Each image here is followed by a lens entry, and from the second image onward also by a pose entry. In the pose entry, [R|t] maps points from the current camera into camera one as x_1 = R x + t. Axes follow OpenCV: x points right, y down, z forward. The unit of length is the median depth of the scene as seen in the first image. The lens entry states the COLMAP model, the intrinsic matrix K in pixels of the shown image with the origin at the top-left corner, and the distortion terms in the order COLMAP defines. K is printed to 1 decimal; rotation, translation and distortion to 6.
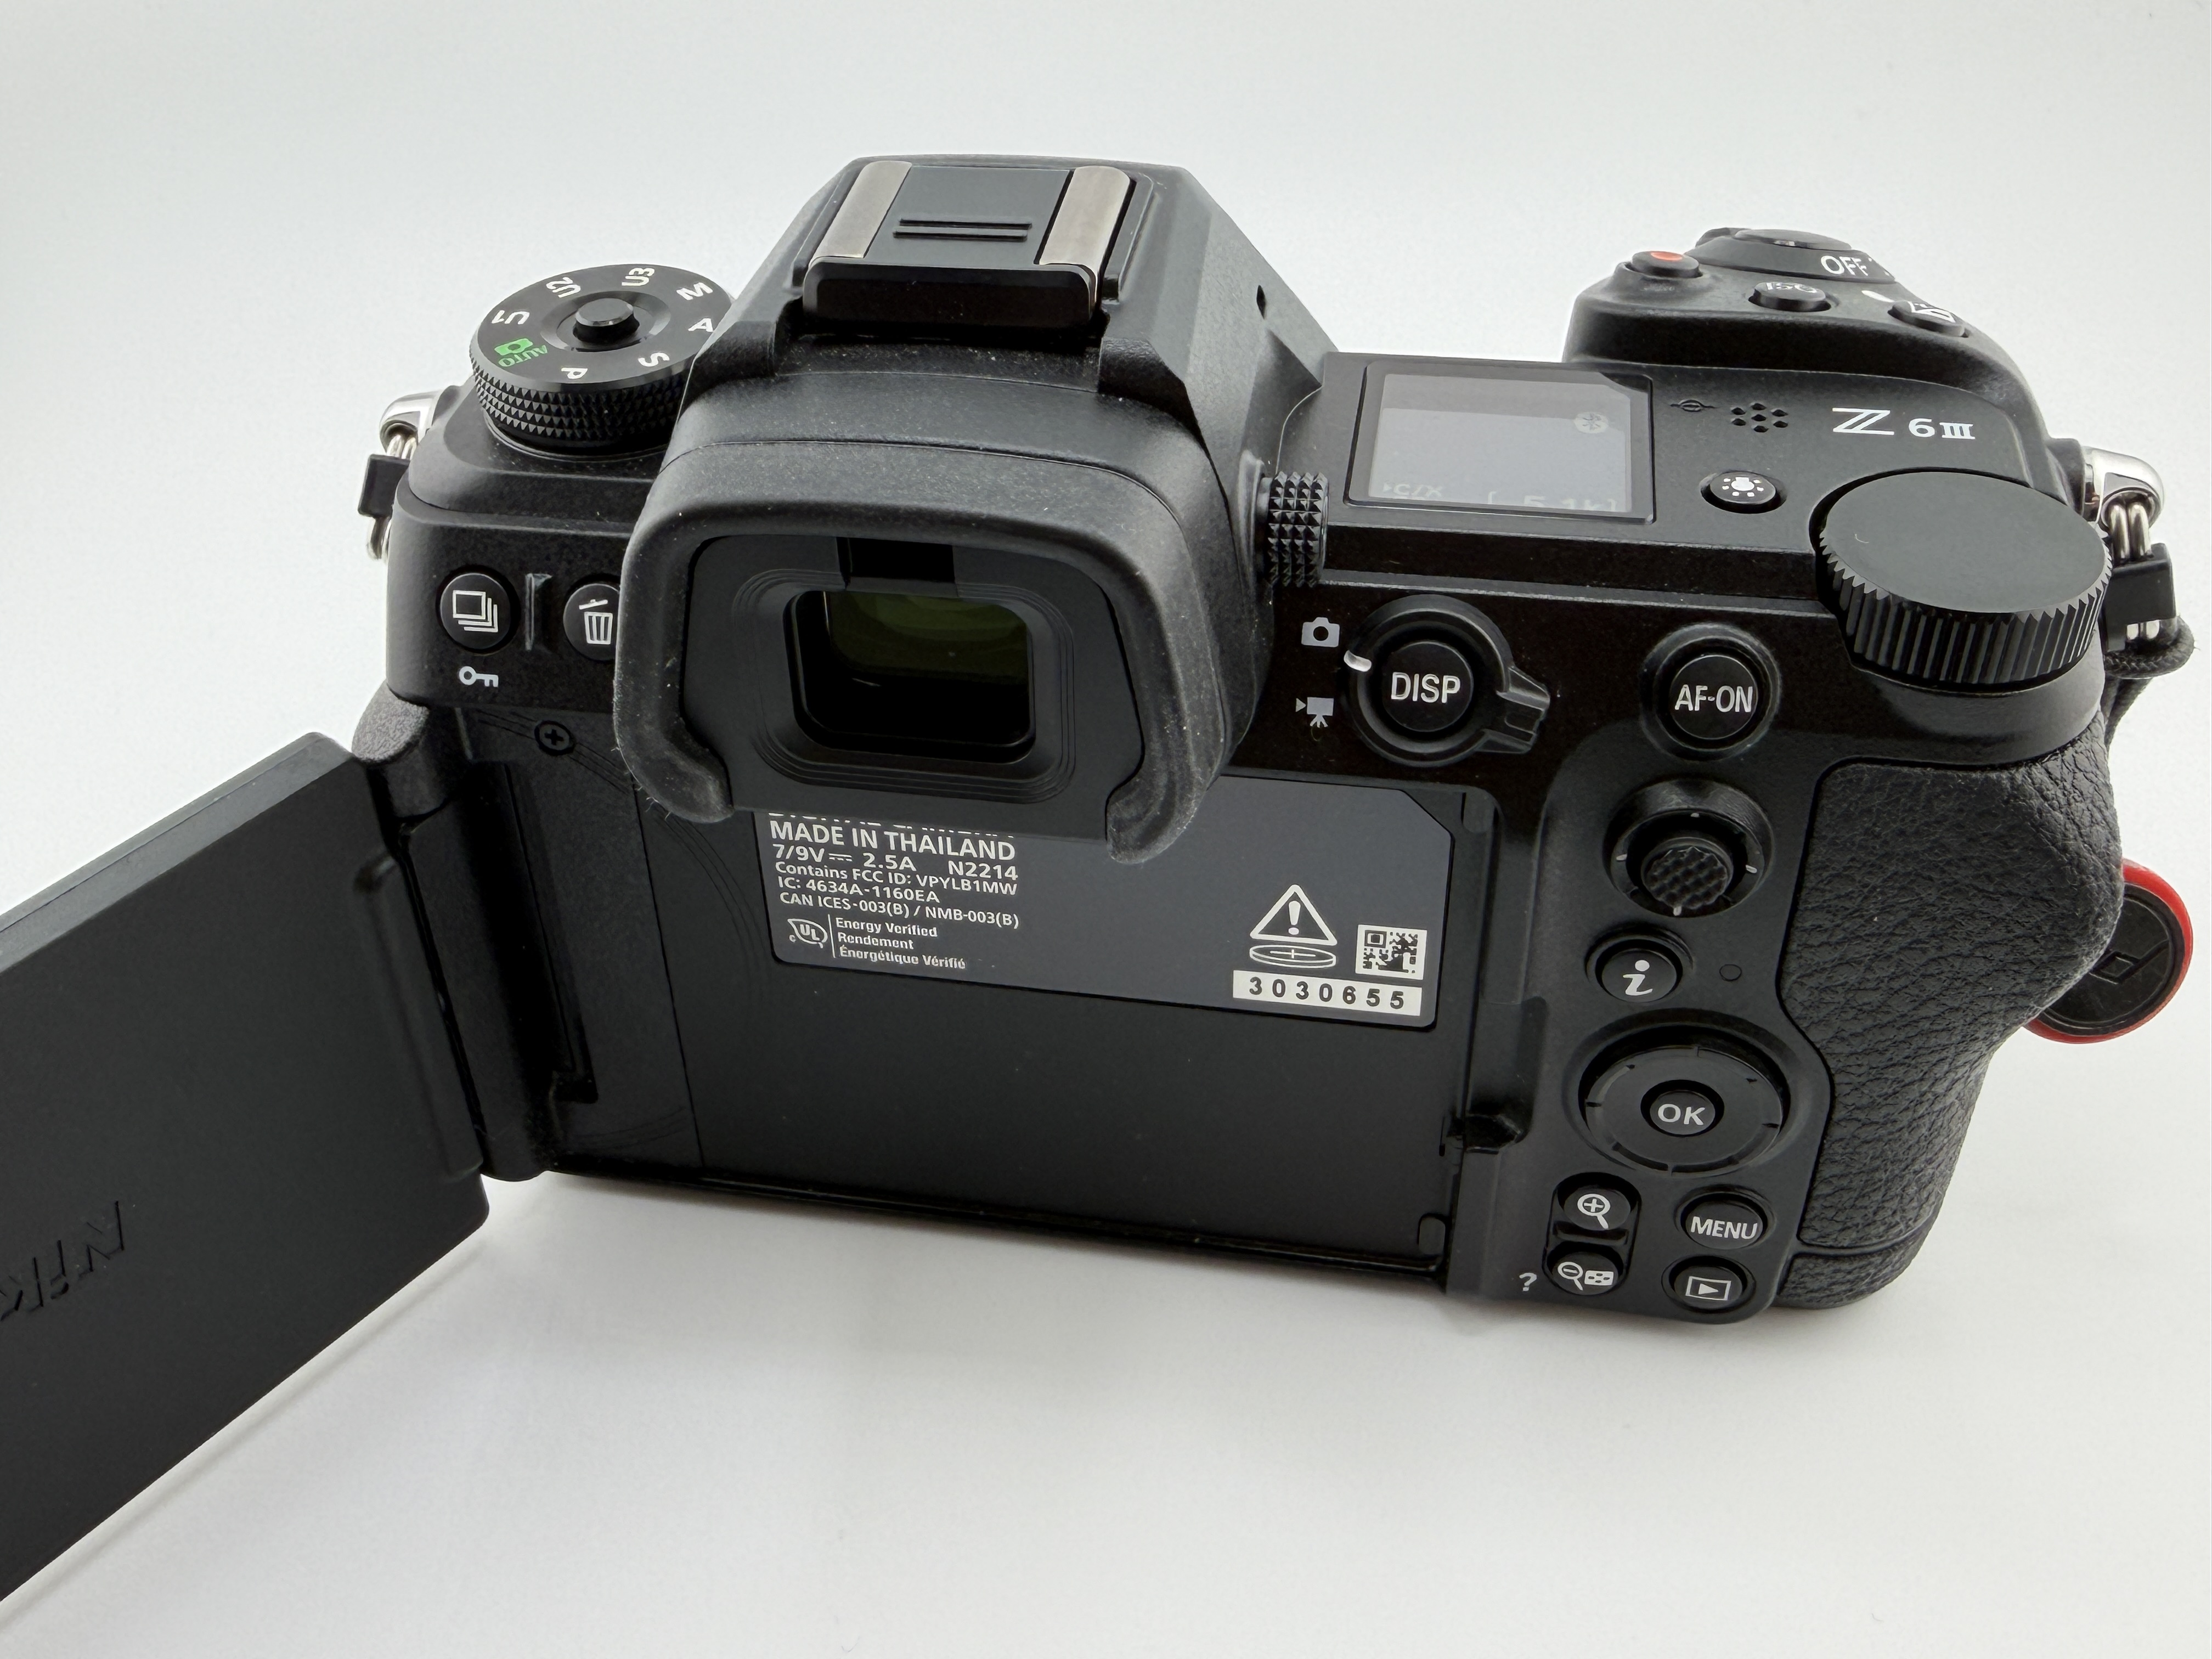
lens RADIAL K [[2317.8, 0, 1103.4], [0, 2317.8, 818.0], [0, 0, 1]] dist [0.069440, 0.000000]
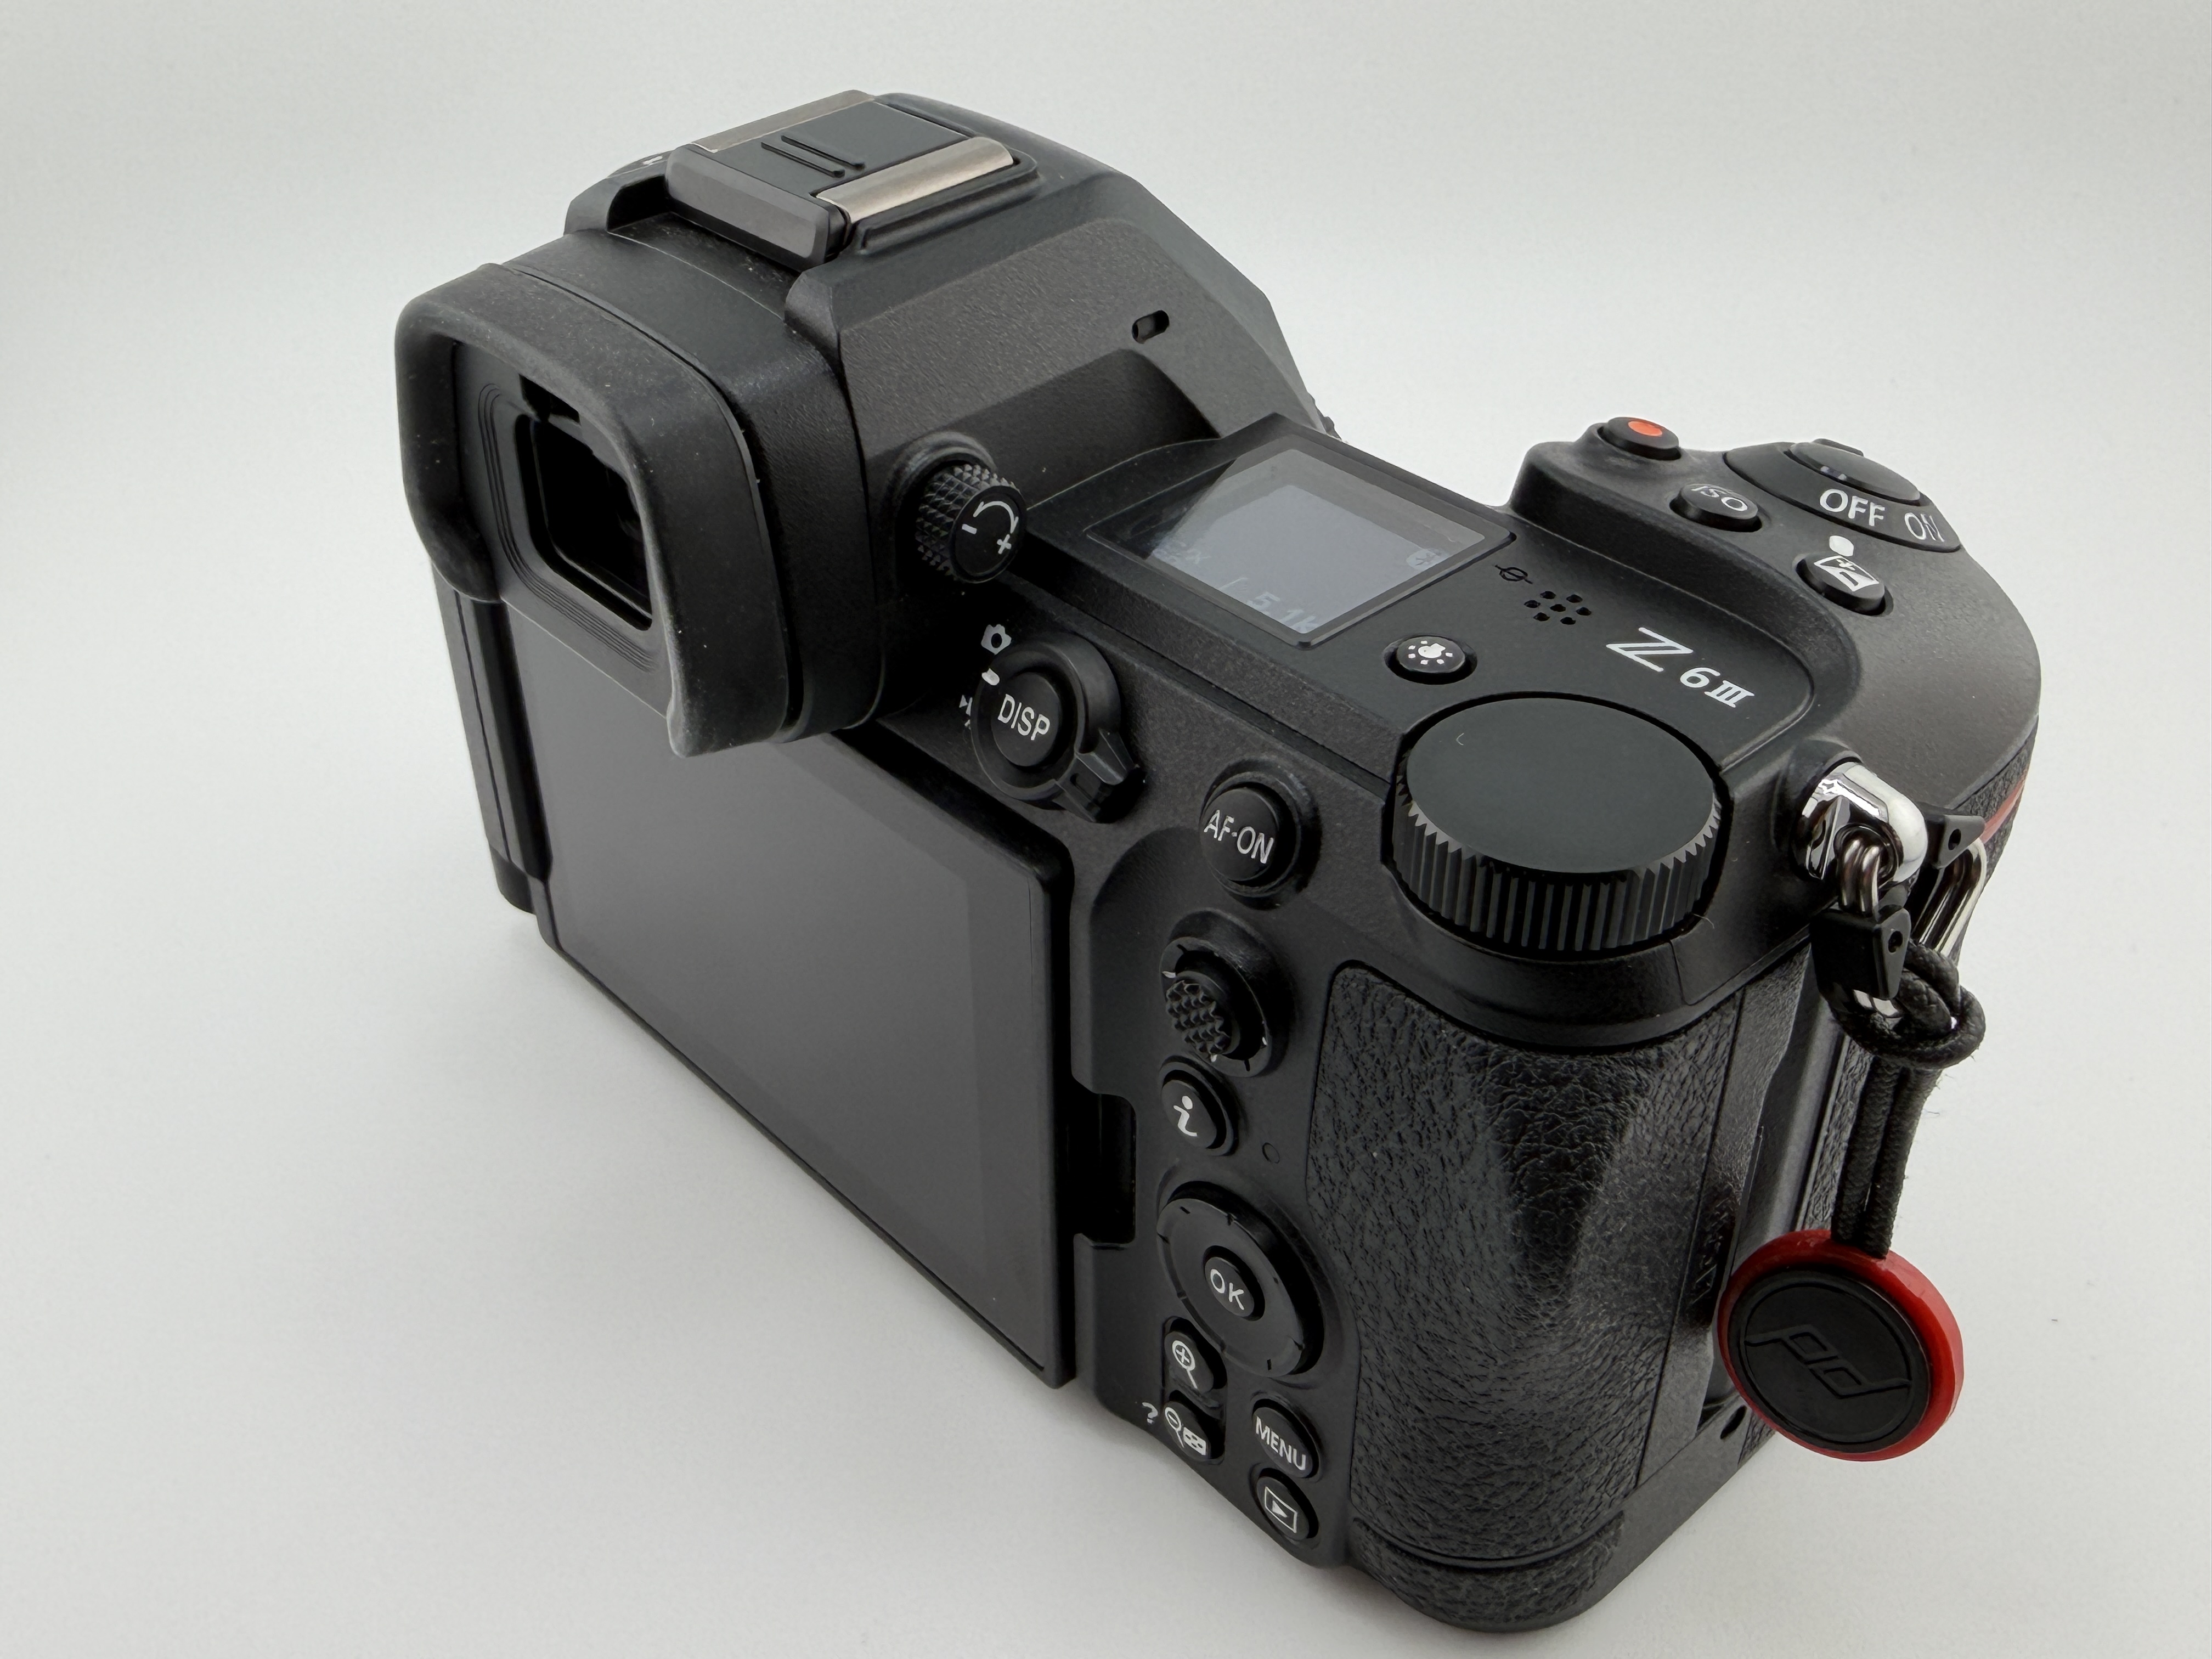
lens RADIAL K [[2317.8, 0, 1097.6], [0, 2317.8, 838.8], [0, 0, 1]] dist [0.069440, 0.000000]
pose [[0.789194, 0.380700, -0.481913, 0.604695], [-0.393128, 0.916012, 0.079831, -0.092703], [0.471829, 0.126451, 0.872575, 0.154712]]
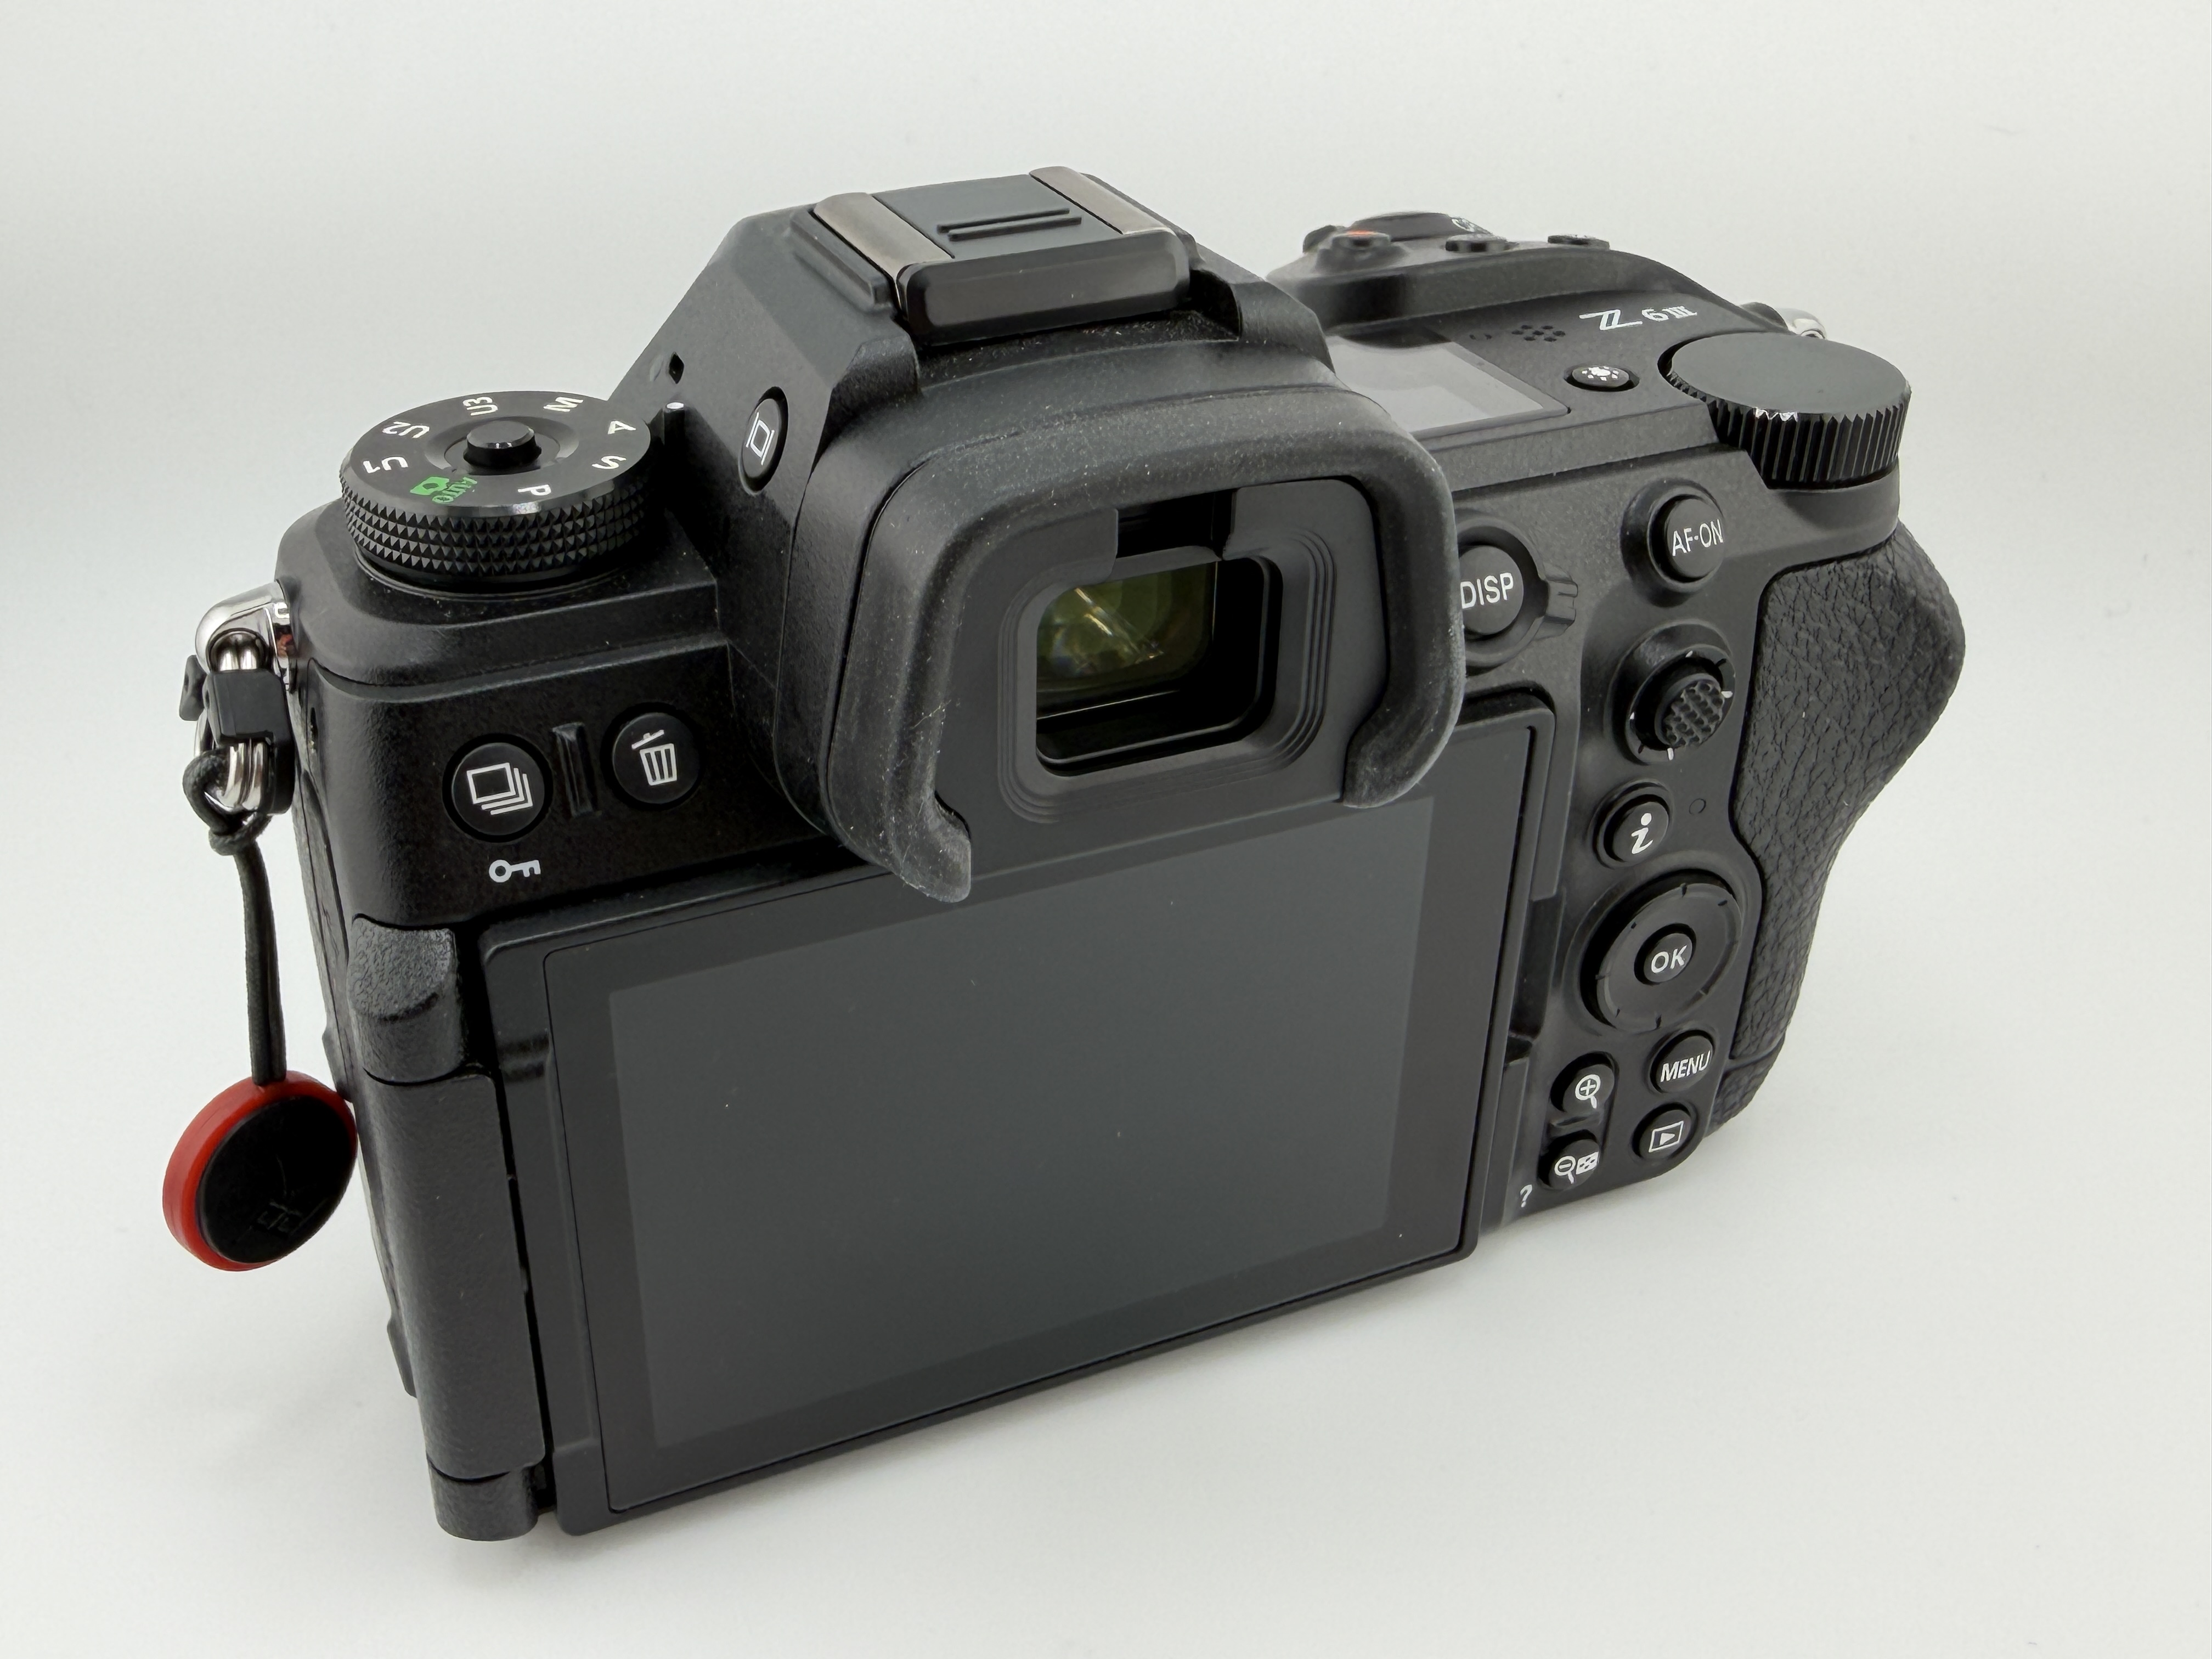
lens RADIAL K [[2317.8, 0, 1085.1], [0, 2317.8, 838.6], [0, 0, 1]] dist [0.069440, 0.000000]
pose [[0.819471, -0.263934, 0.508731, -0.526247], [0.327897, 0.943930, -0.038462, 0.028005], [-0.470055, 0.198329, 0.860066, 0.194327]]
